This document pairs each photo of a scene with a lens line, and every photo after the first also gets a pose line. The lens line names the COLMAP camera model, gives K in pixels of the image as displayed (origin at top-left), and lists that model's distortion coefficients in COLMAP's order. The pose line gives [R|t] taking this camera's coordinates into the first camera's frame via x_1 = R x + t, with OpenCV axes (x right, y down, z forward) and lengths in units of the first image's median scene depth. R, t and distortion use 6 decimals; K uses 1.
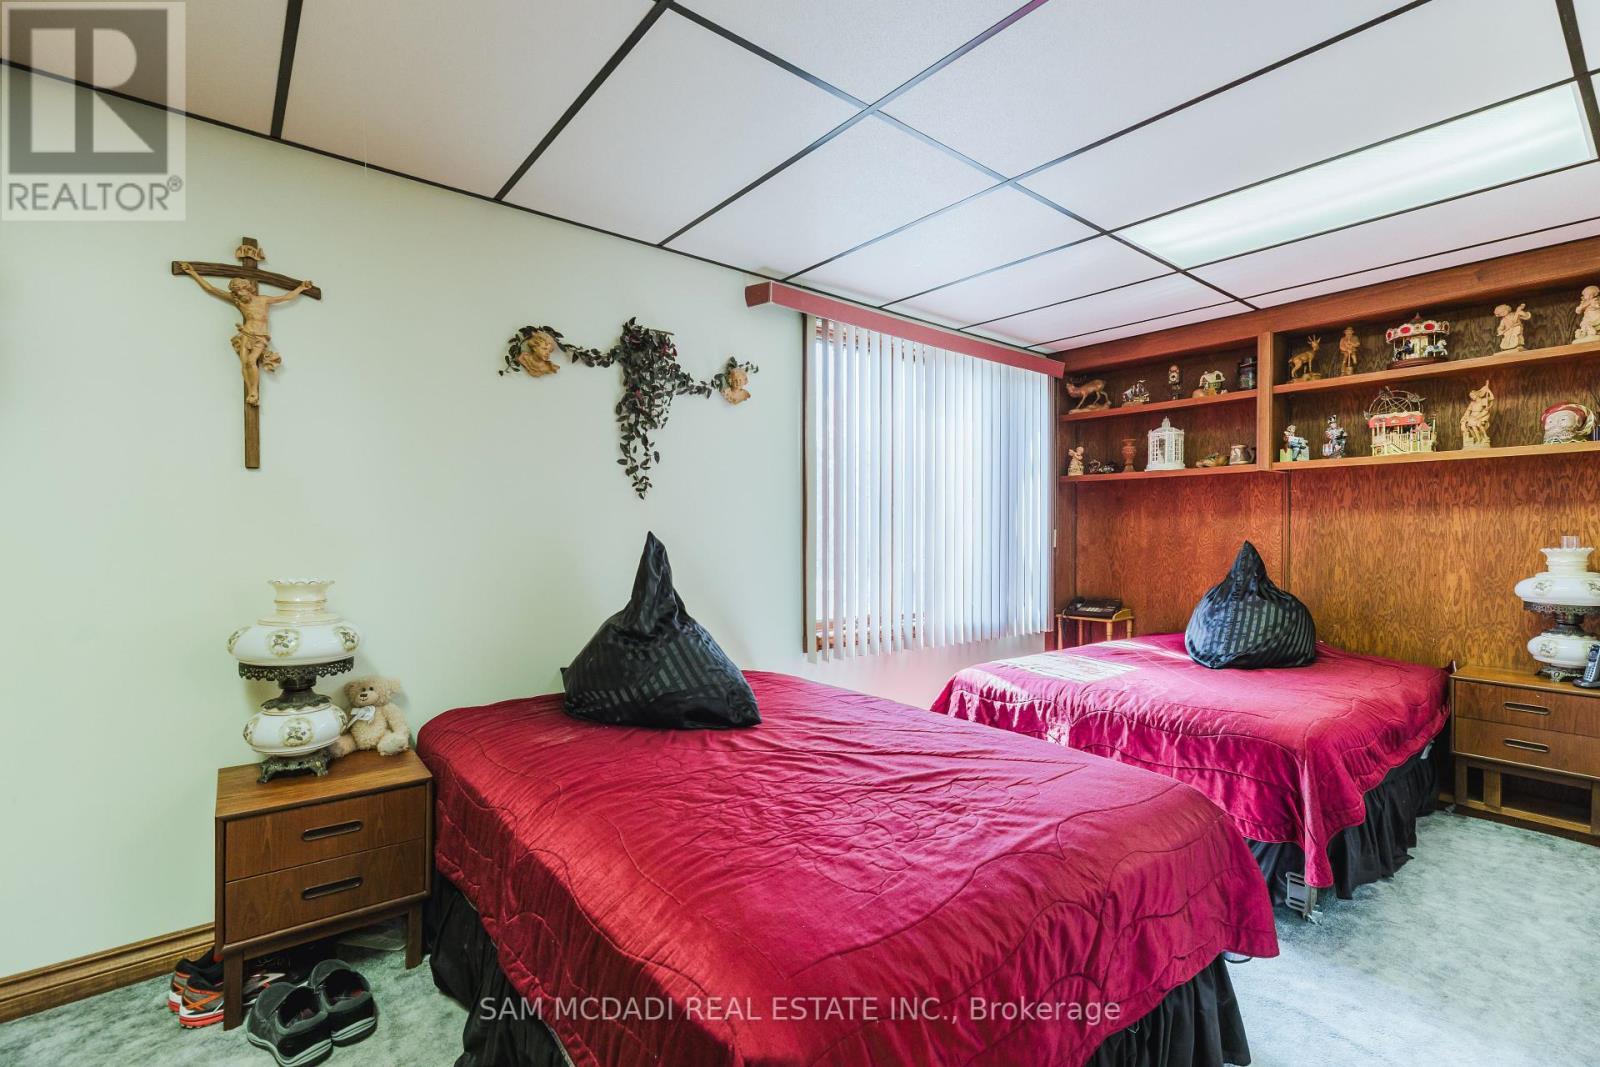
lens RADIAL K [[727.7, 0, 817.1], [0, 727.7, 532.0], [0, 0, 1]] dist [0.005506, 0.000106]
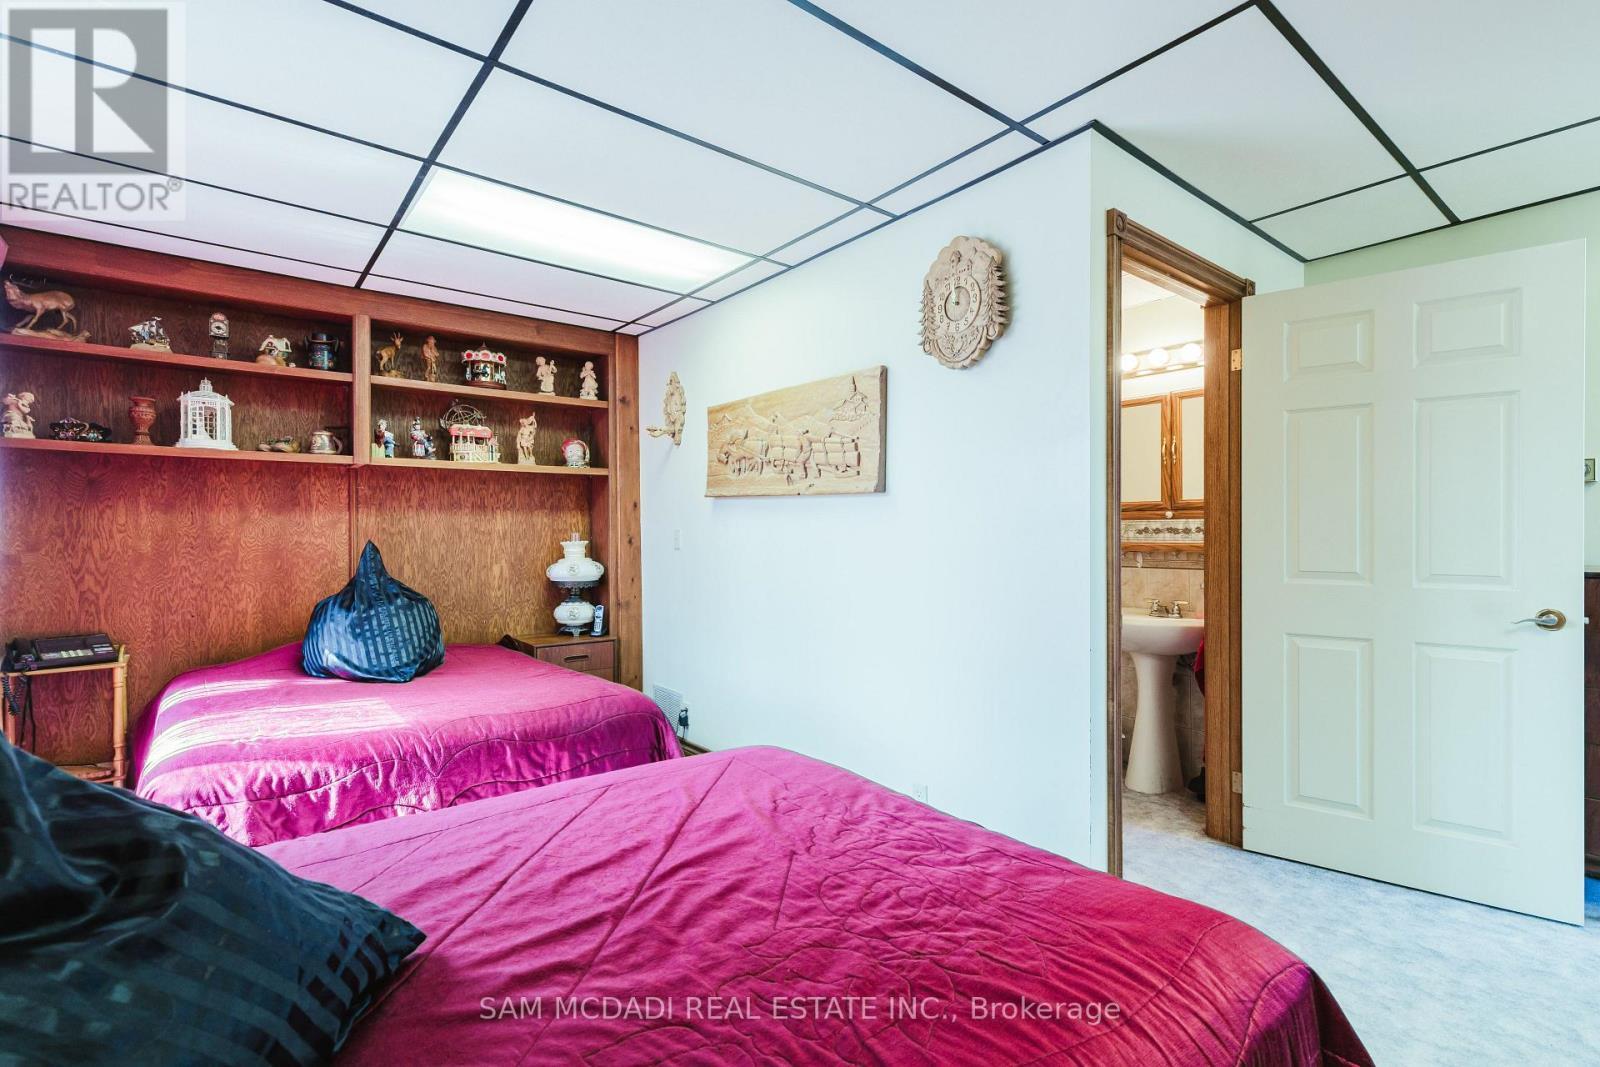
lens RADIAL K [[727.7, 0, 815.6], [0, 727.7, 528.3], [0, 0, 1]] dist [0.005506, 0.000106]
pose [[0.011828, 0.001105, 0.999929, -0.326450], [0.003325, 0.999994, -0.001145, -0.000019], [-0.999925, 0.003338, 0.011824, 0.445710]]
